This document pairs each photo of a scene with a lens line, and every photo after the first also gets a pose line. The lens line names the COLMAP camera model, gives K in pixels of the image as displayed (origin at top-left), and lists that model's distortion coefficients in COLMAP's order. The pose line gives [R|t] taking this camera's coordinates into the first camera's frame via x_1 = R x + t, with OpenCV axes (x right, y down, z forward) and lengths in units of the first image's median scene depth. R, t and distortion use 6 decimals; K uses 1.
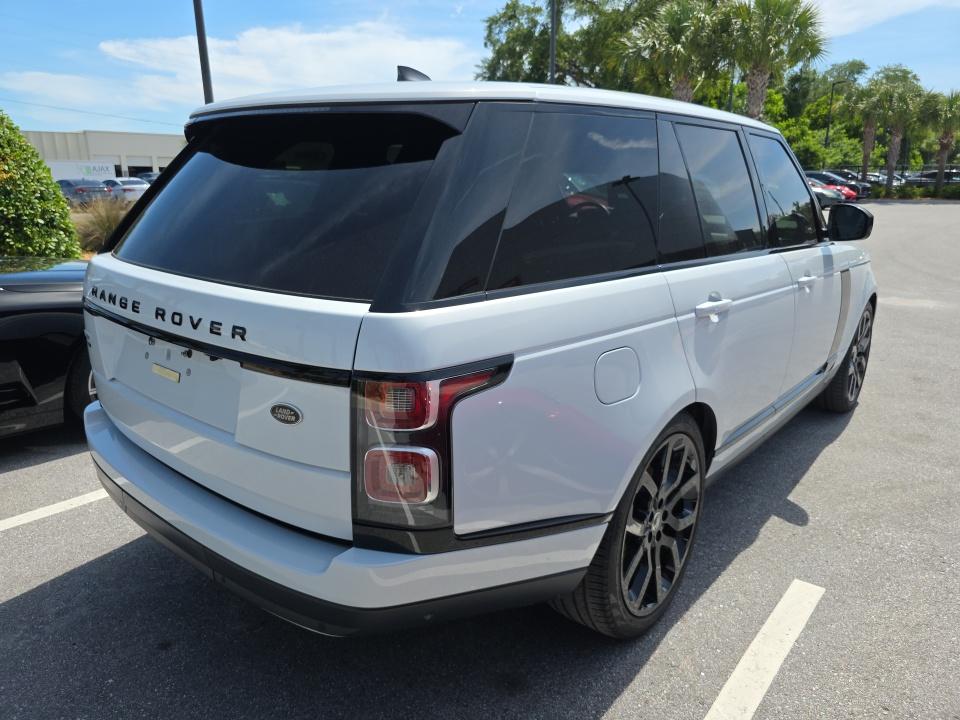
lens RADIAL K [[652.6, 0, 473.2], [0, 652.6, 360.9], [0, 0, 1]] dist [0.027427, -0.023750]
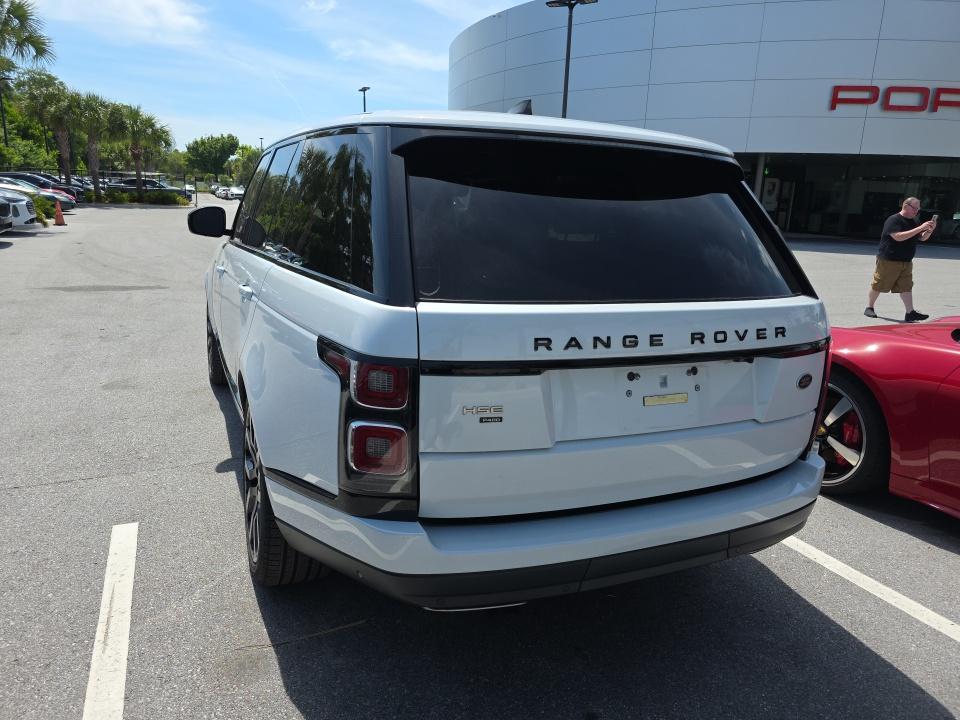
lens RADIAL K [[652.6, 0, 467.1], [0, 652.6, 359.2], [0, 0, 1]] dist [0.027427, -0.023750]
pose [[0.441930, -0.198593, 0.874791, -1.456844], [0.204238, 0.971850, 0.117450, -0.221018], [-0.873490, 0.126761, 0.470050, 0.772375]]
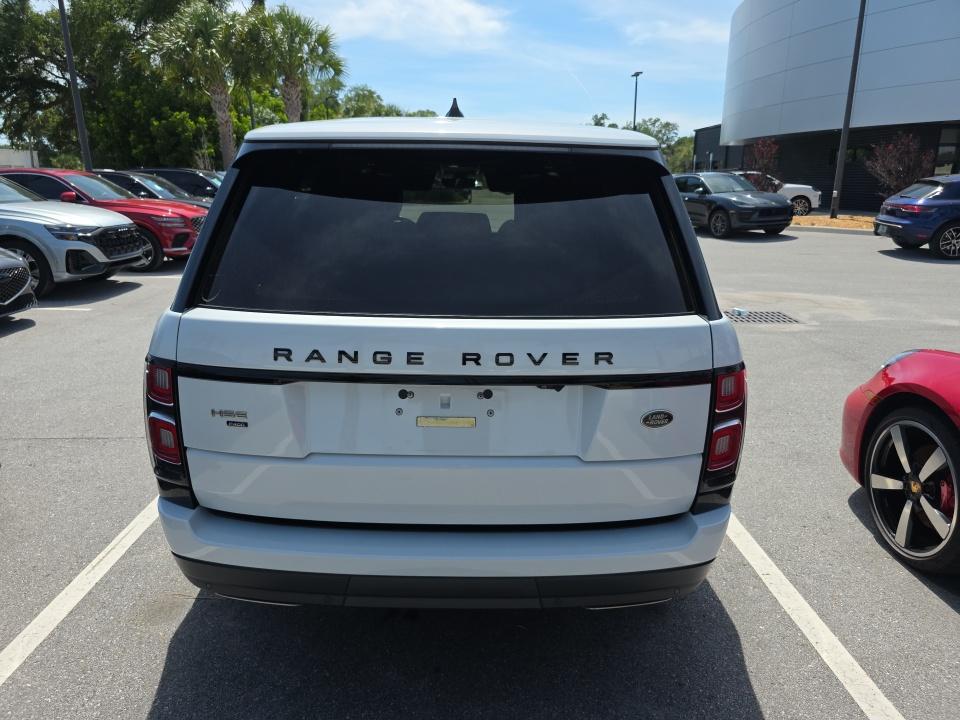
lens RADIAL K [[652.6, 0, 466.5], [0, 652.6, 365.2], [0, 0, 1]] dist [0.027427, -0.023750]
pose [[0.765797, -0.173042, 0.619364, -0.997151], [0.171888, 0.983154, 0.062153, -0.114077], [-0.619685, 0.058865, 0.782640, 0.237415]]
